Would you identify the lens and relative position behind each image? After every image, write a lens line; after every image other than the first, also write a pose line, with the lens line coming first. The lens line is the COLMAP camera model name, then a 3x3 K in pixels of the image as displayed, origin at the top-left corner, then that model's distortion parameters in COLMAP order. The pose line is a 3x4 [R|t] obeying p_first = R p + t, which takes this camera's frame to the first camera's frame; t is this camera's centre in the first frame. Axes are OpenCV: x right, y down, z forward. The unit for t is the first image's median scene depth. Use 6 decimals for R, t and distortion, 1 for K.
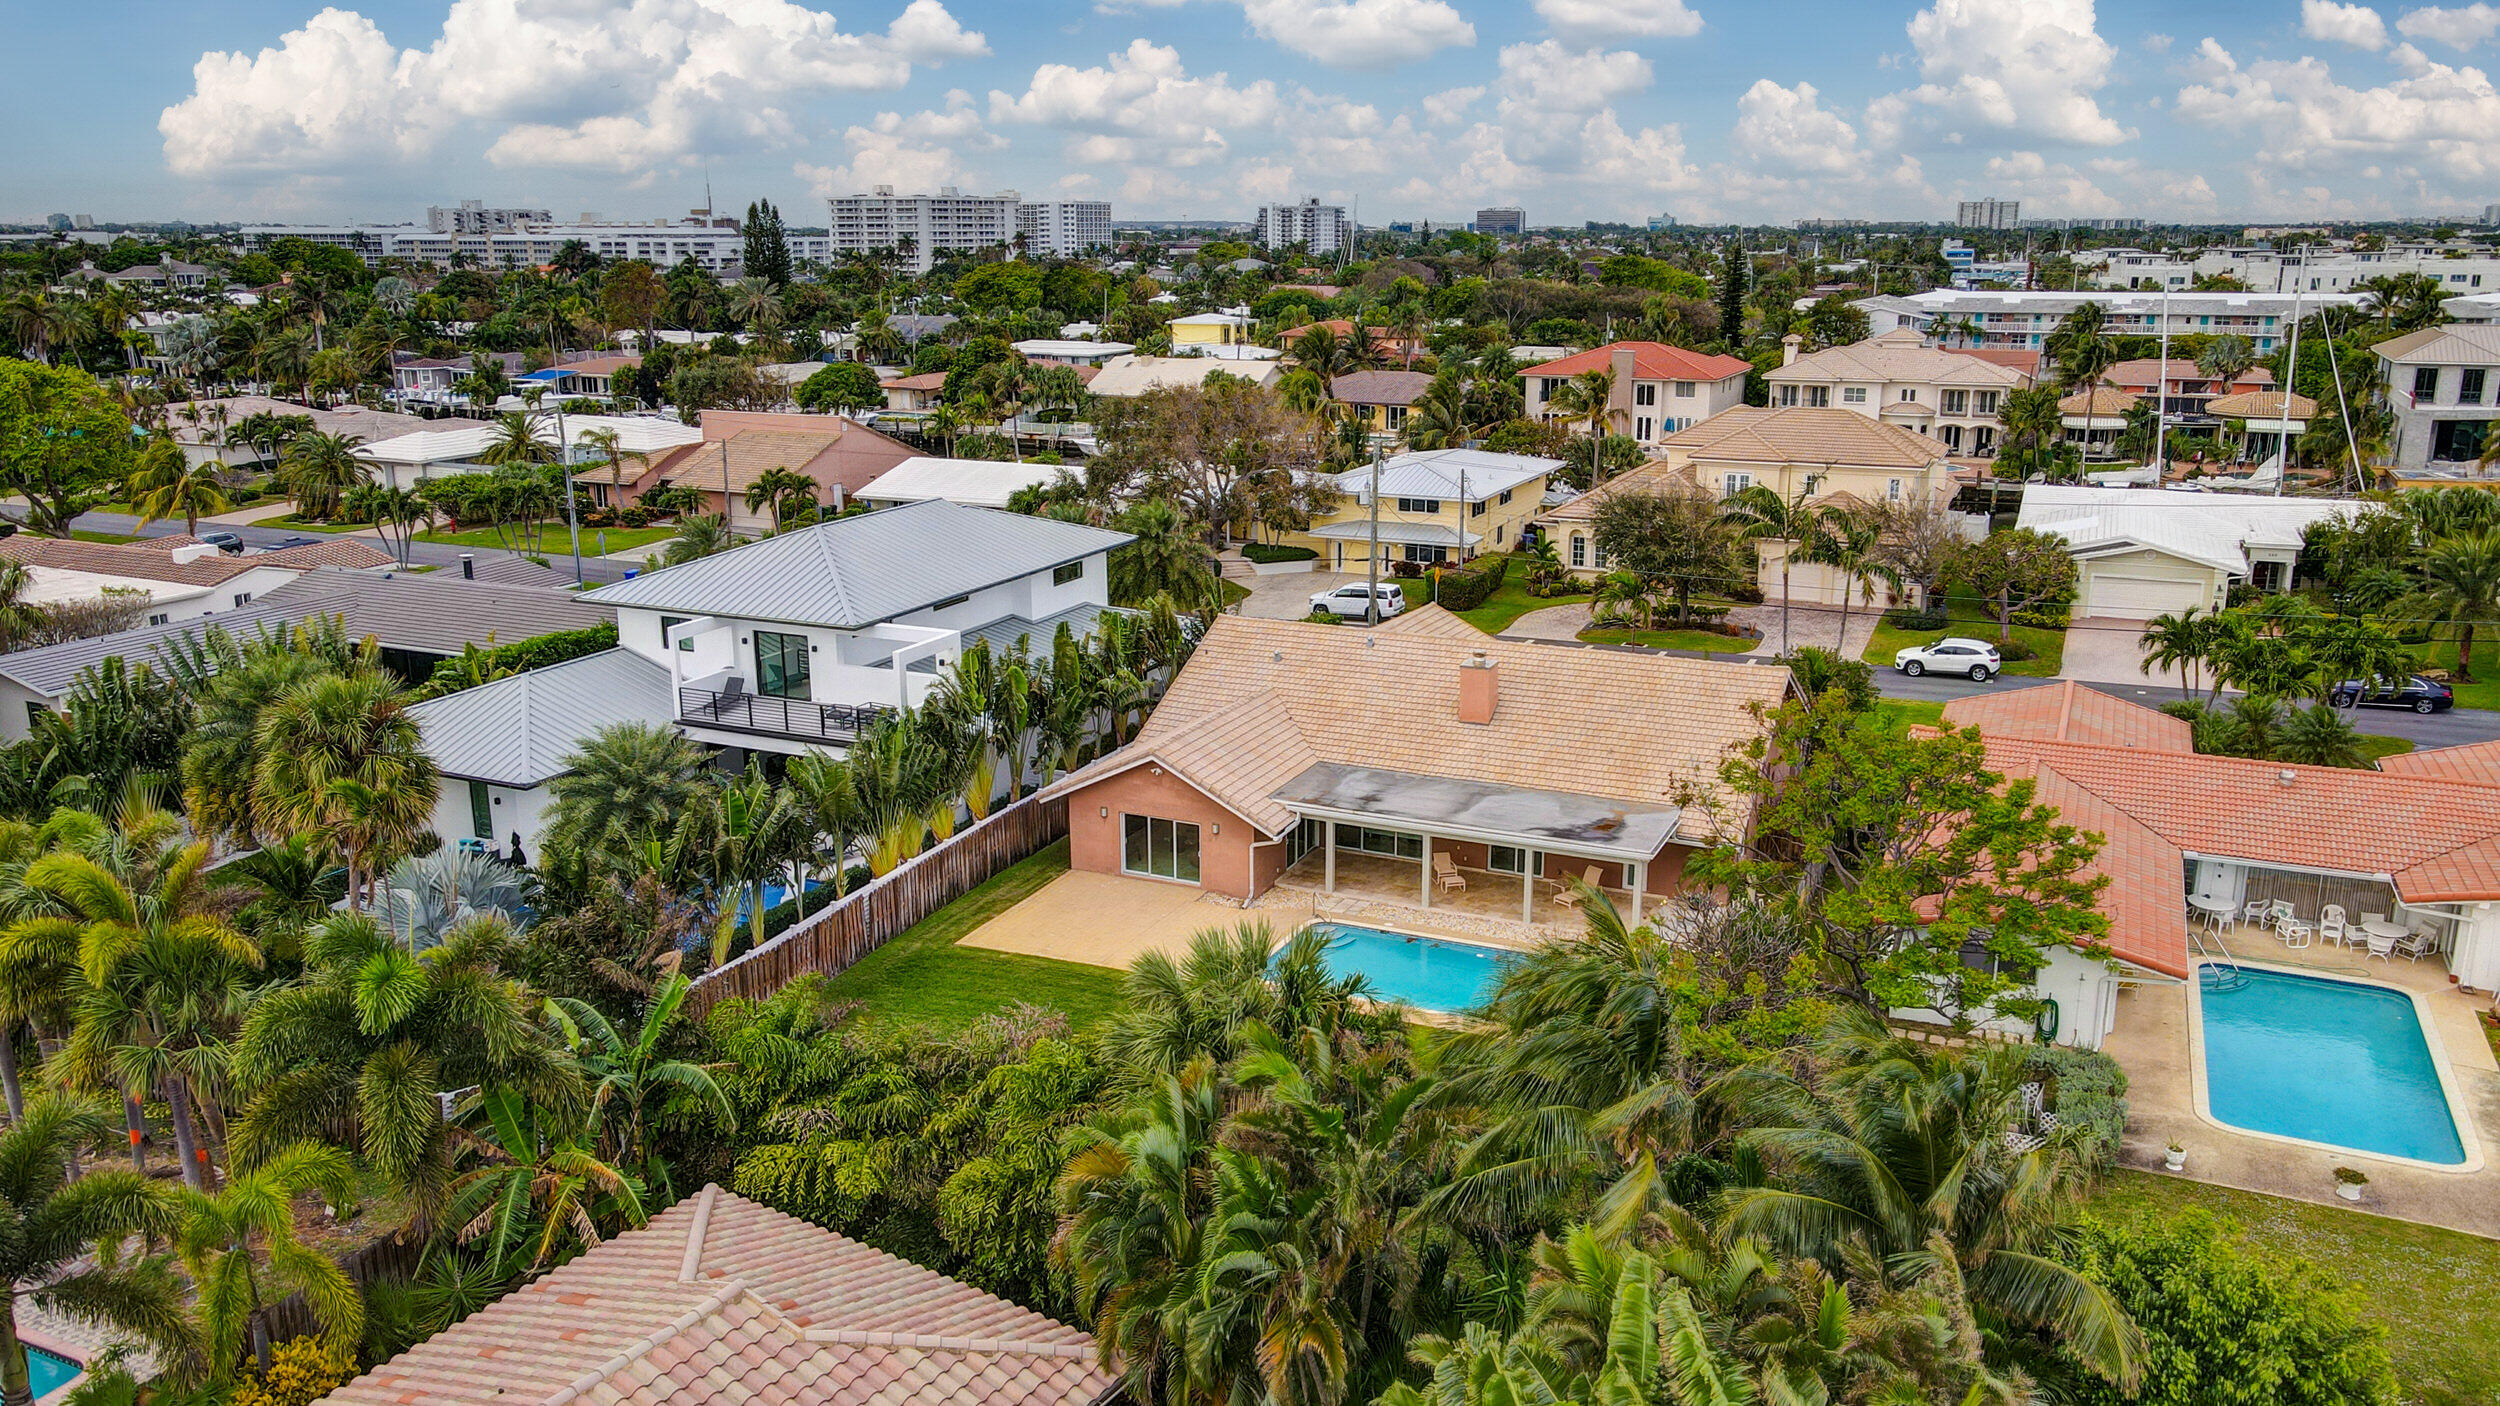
lens RADIAL K [[1838.3, 0, 1263.0], [0, 1838.3, 693.6], [0, 0, 1]] dist [0.016649, 0.011679]
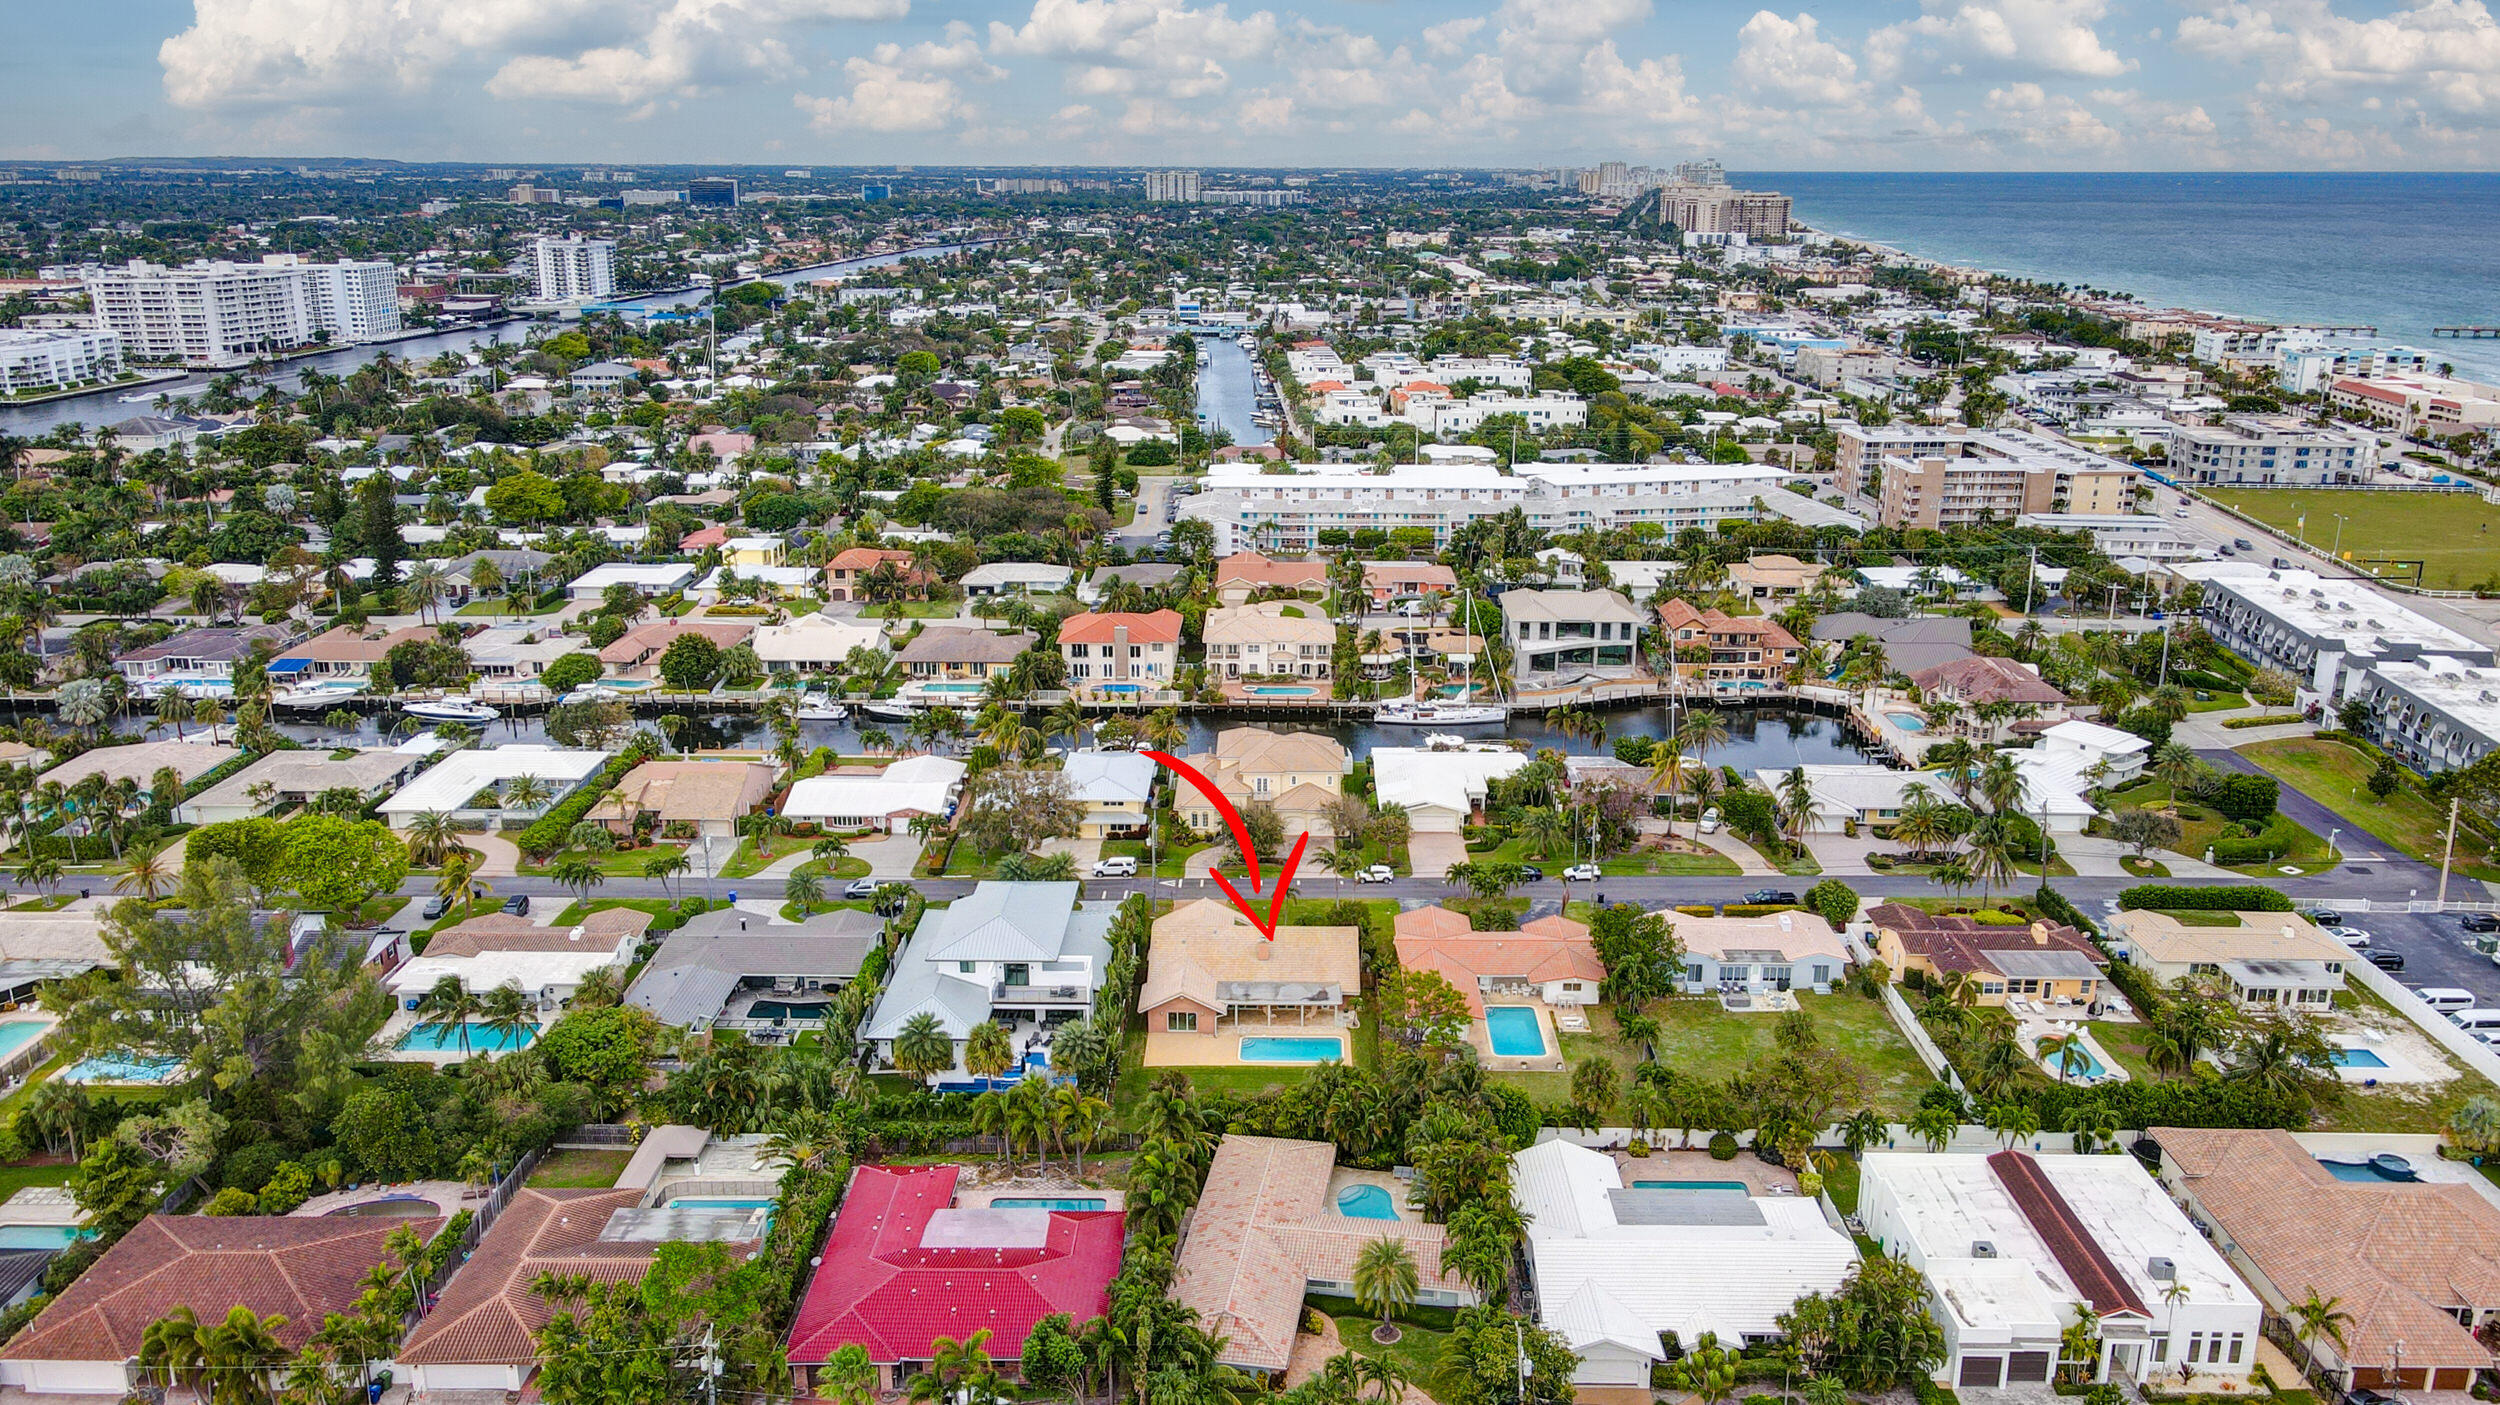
lens RADIAL K [[1858.5, 0, 1264.4], [0, 1858.5, 712.2], [0, 0, 1]] dist [0.011293, 0.012844]
pose [[0.914143, -0.111937, 0.389631, -0.637242], [0.095821, 0.993551, 0.060625, -0.355579], [-0.393904, -0.018085, 0.918974, -1.112808]]
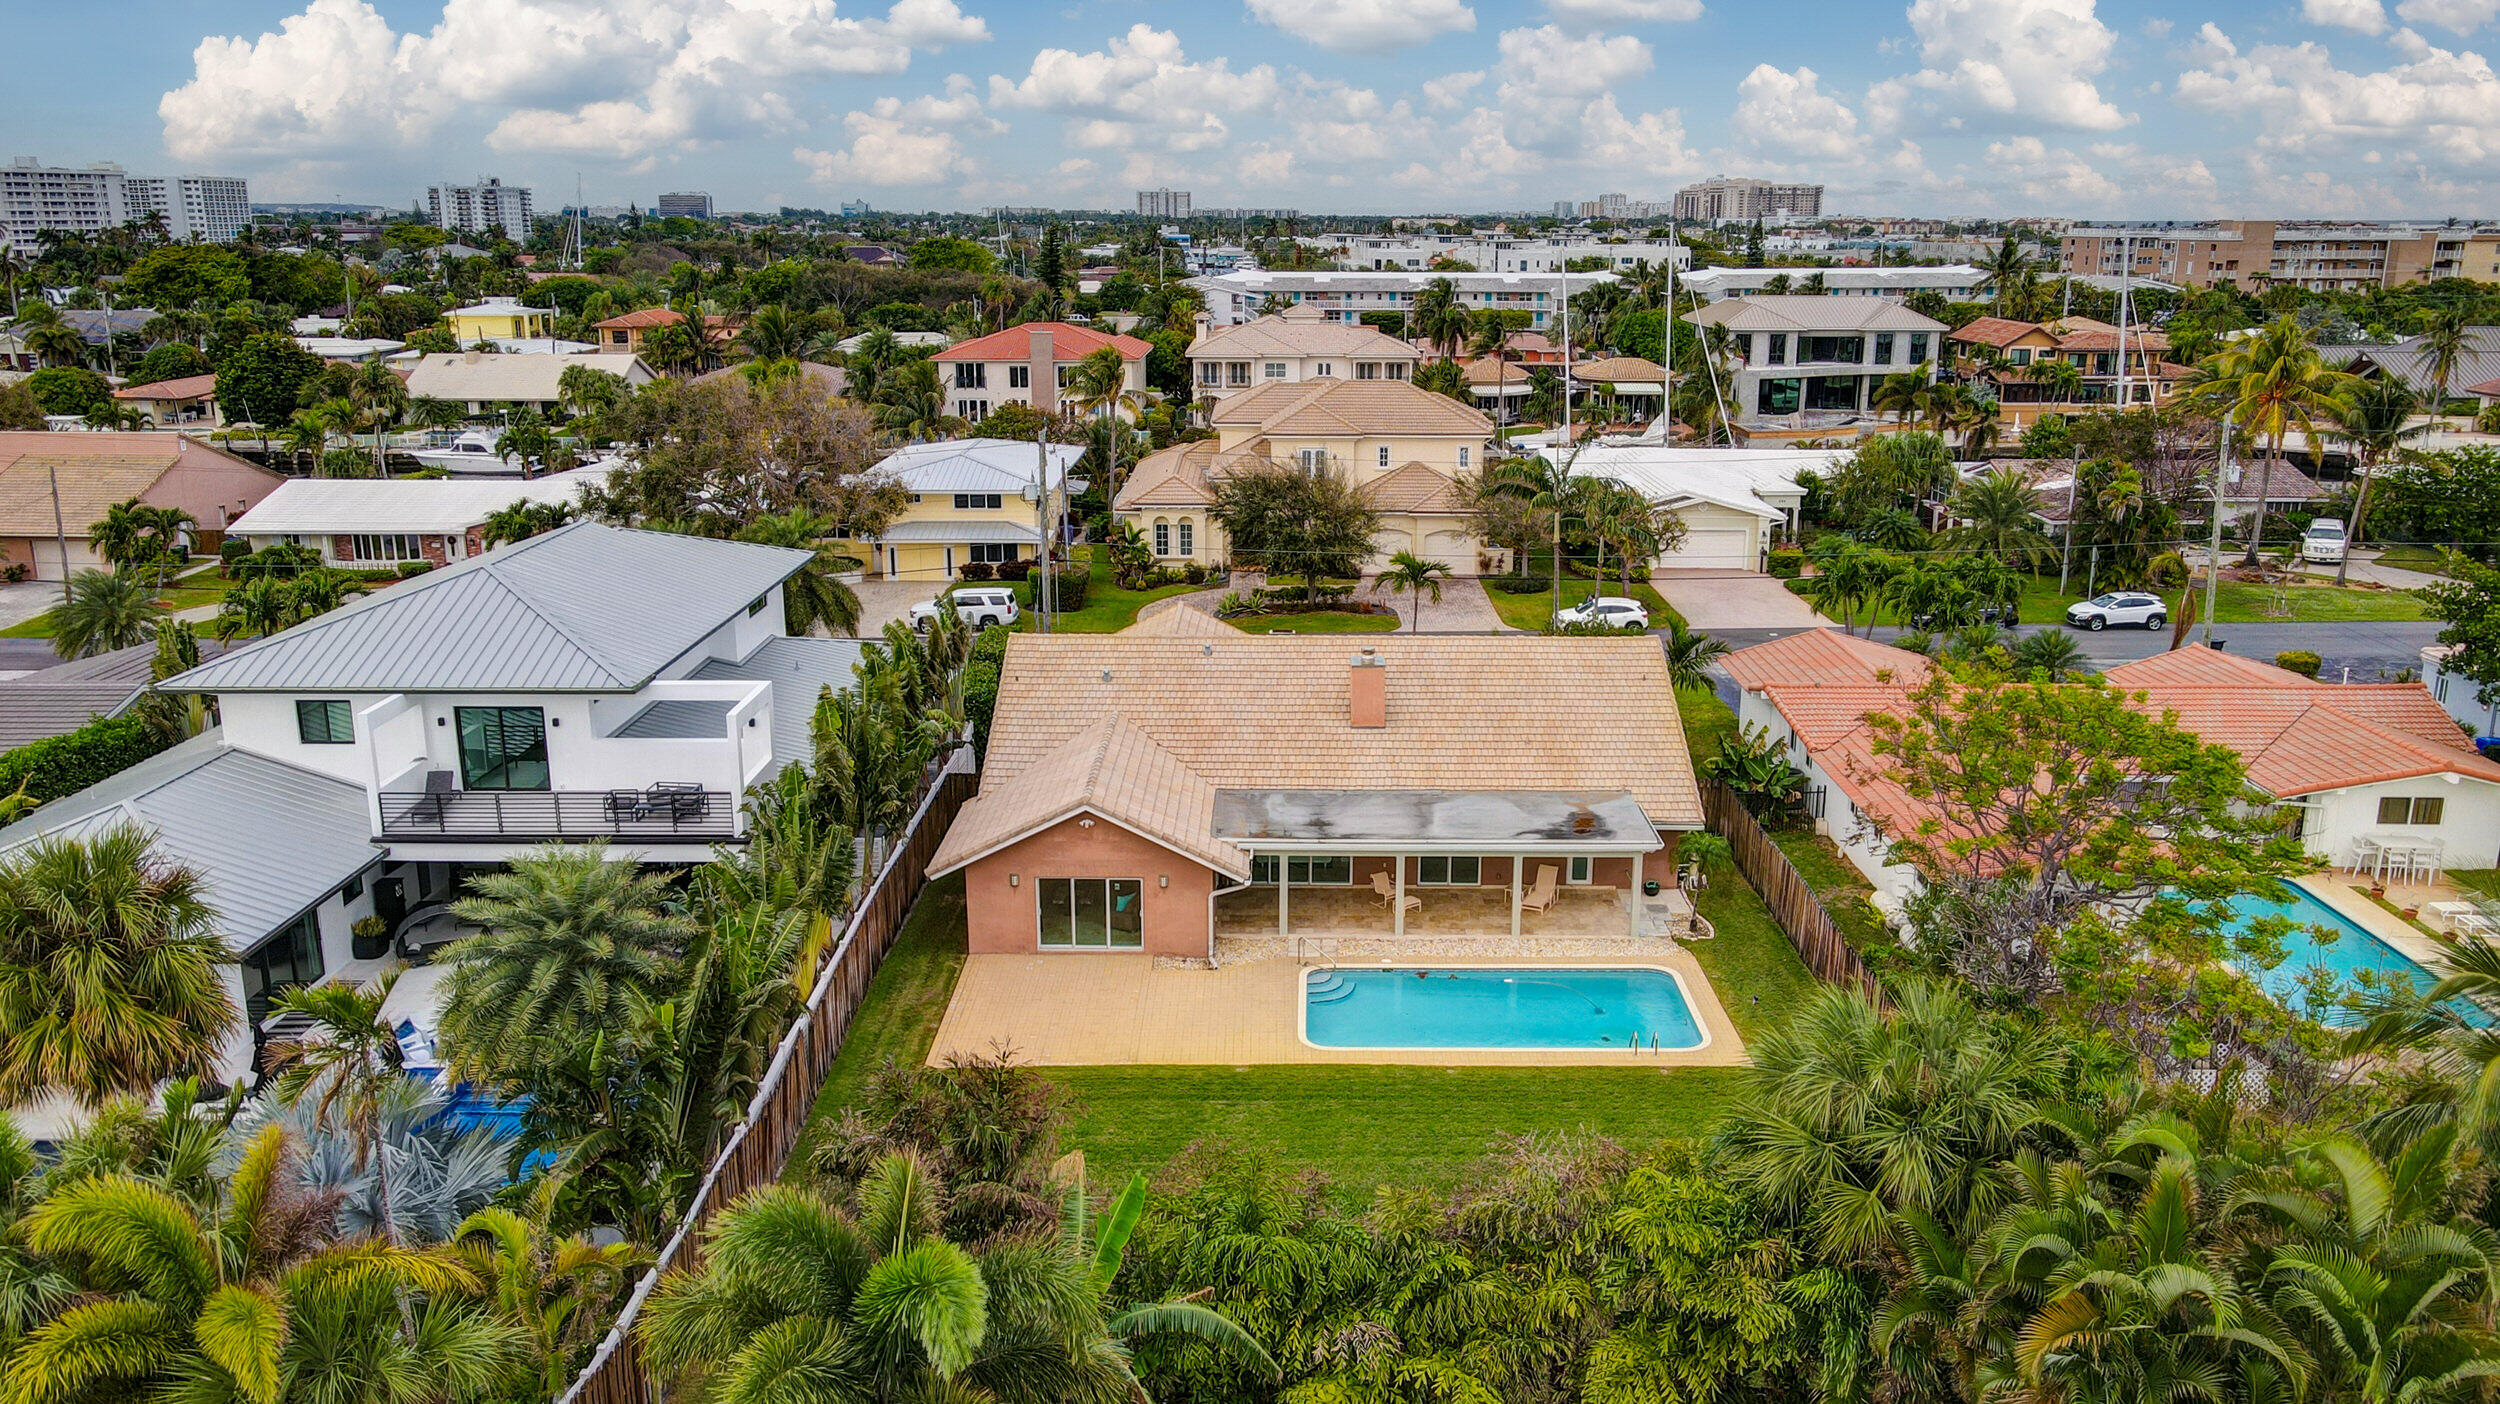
lens RADIAL K [[1867.0, 0, 1259.8], [0, 1867.0, 693.9], [0, 0, 1]] dist [-0.009094, 0.052388]
pose [[0.913437, -0.098298, 0.394932, -0.185904], [0.096906, 0.995015, 0.023524, -0.017127], [-0.395276, 0.016784, 0.918409, 0.106033]]
